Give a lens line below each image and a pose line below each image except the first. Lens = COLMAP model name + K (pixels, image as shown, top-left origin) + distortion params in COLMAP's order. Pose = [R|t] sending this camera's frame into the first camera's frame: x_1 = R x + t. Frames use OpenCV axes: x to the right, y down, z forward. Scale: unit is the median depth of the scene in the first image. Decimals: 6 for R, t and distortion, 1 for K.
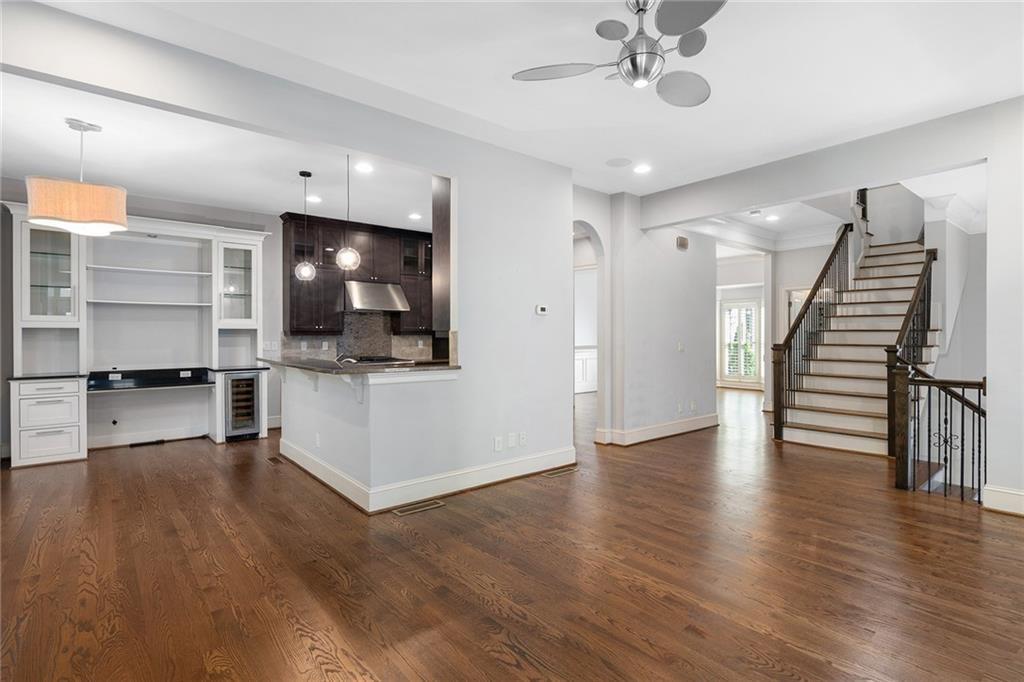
lens RADIAL K [[502.7, 0, 512.5], [0, 502.7, 338.0], [0, 0, 1]] dist [-0.008971, 0.001981]
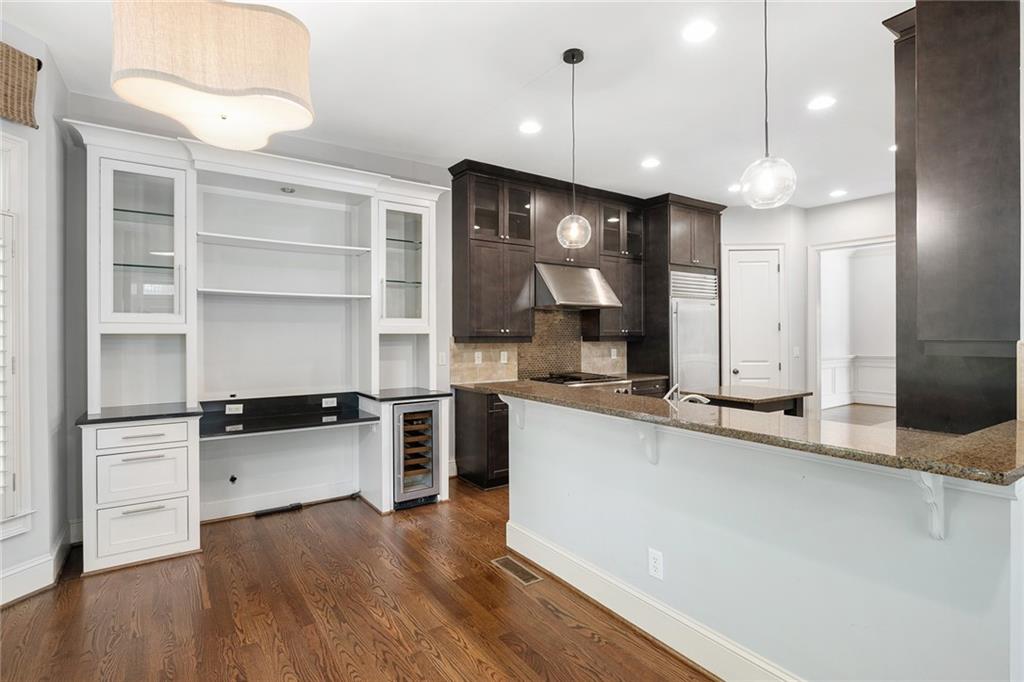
lens RADIAL K [[502.7, 0, 508.7], [0, 502.7, 337.6], [0, 0, 1]] dist [-0.008971, 0.001981]
pose [[0.995520, -0.000631, -0.094553, -0.366751], [0.000351, 0.999996, -0.002978, -0.011705], [0.094554, 0.002932, 0.995515, 0.375437]]
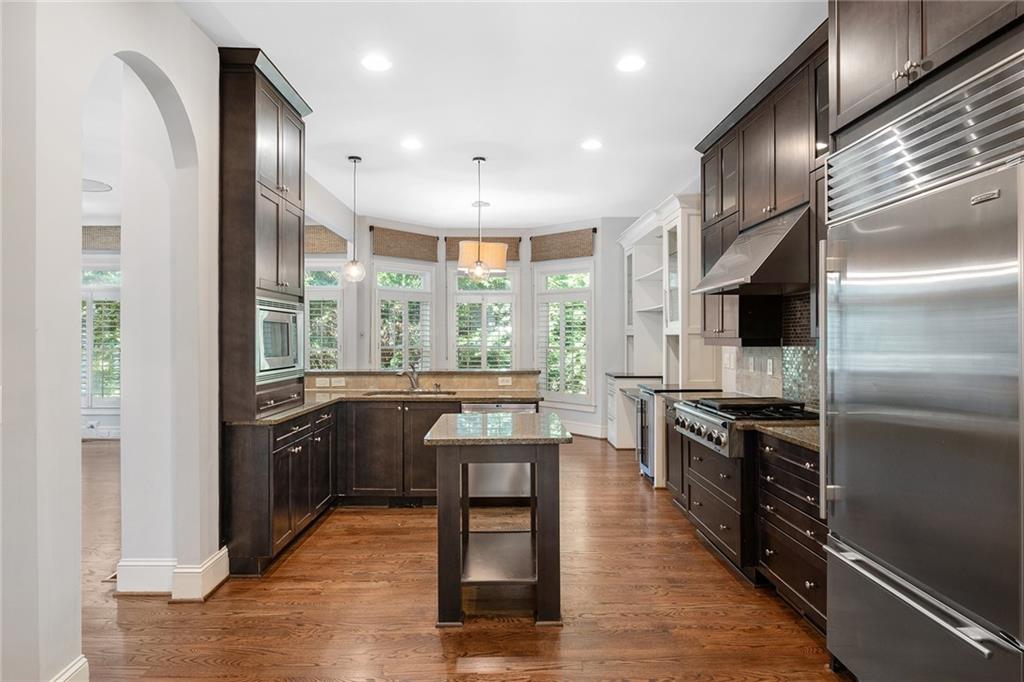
lens RADIAL K [[565.0, 0, 510.4], [0, 565.0, 342.4], [0, 0, 1]] dist [-0.013706, 0.000218]
pose [[-0.626610, 0.001176, -0.779332, 0.269289], [-0.008382, 0.999931, 0.008249, -0.013708], [0.779288, 0.011701, -0.626557, 1.401483]]
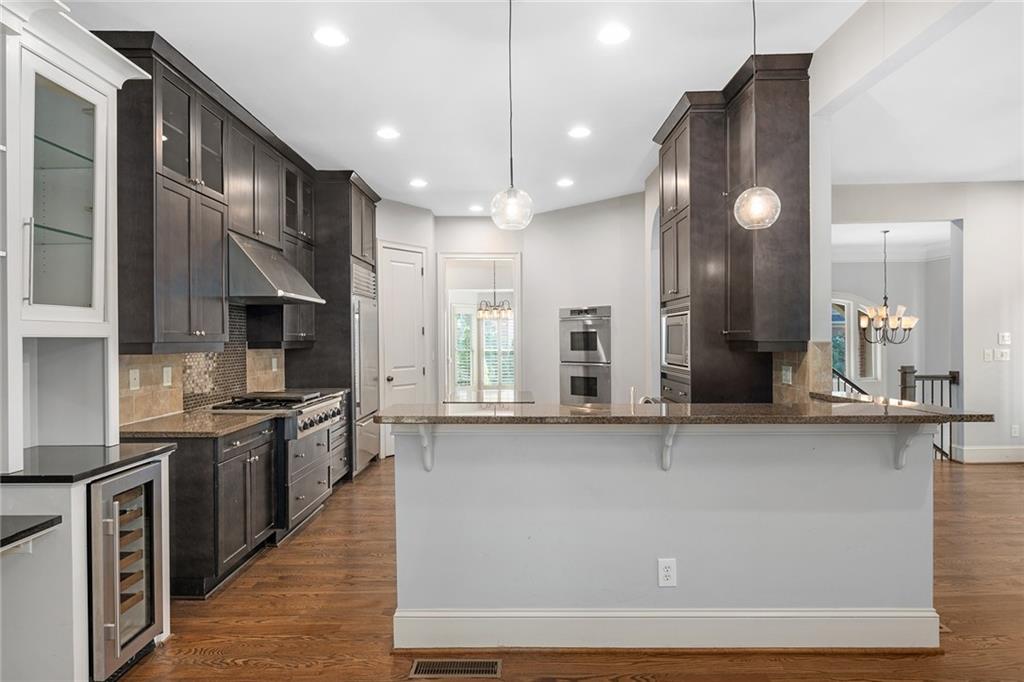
lens RADIAL K [[565.0, 0, 509.9], [0, 565.0, 339.3], [0, 0, 1]] dist [-0.013706, 0.000218]
pose [[0.639823, -0.003628, 0.768514, -0.674171], [0.010998, 0.999930, -0.004436, -0.012823], [-0.768444, 0.011290, 0.639817, 0.578672]]
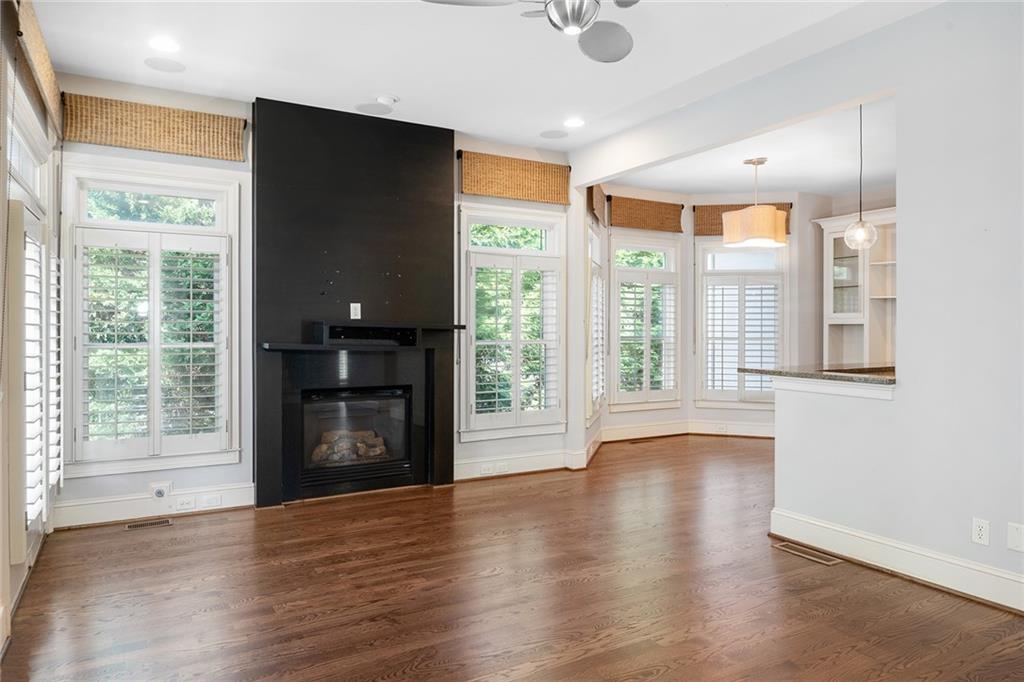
lens RADIAL K [[662.7, 0, 513.5], [0, 662.7, 332.4], [0, 0, 1]] dist [-0.003899, 0.006466]
pose [[-0.170334, 0.006040, -0.985368, 0.564364], [-0.008530, 0.999935, 0.007603, -0.005805], [0.985349, 0.009700, -0.170271, 0.451777]]
